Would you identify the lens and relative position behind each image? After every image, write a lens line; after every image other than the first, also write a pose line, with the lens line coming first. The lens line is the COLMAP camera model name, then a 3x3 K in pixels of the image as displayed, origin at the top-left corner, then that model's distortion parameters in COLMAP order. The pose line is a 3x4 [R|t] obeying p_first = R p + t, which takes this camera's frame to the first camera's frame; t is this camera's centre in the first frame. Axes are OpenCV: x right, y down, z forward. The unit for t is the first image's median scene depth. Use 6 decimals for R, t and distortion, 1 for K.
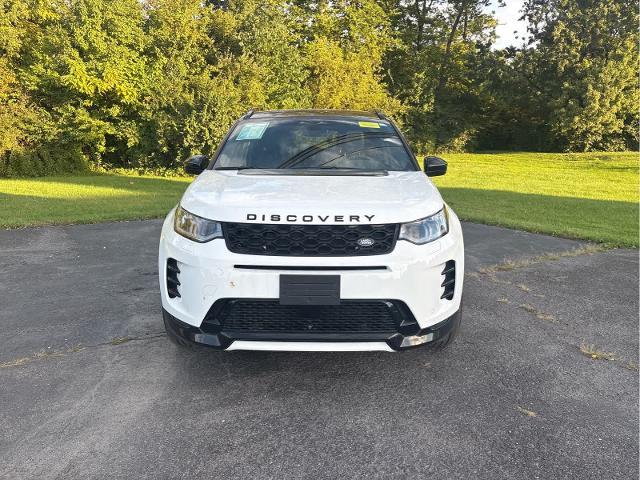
lens RADIAL K [[492.5, 0, 320.0], [0, 492.5, 240.0], [0, 0, 1]] dist [0.044672, -0.033598]
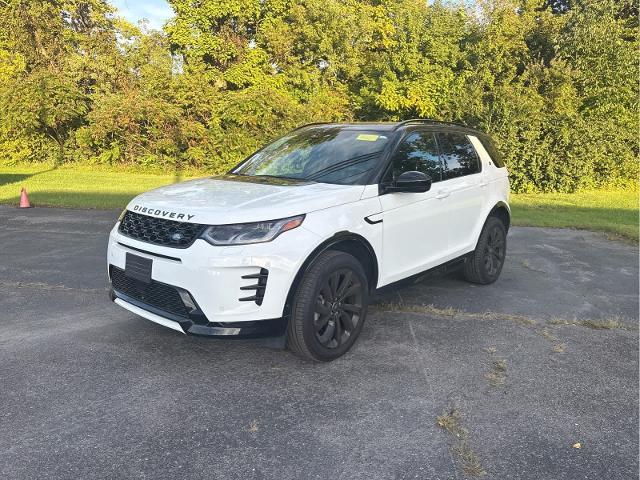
lens RADIAL K [[492.5, 0, 320.0], [0, 492.5, 240.0], [0, 0, 1]] dist [0.044672, -0.033598]
pose [[0.758216, 0.128149, -0.639285, 0.159808], [-0.141883, 0.989427, 0.030058, -0.010333], [0.636378, 0.067914, 0.768382, 0.043117]]
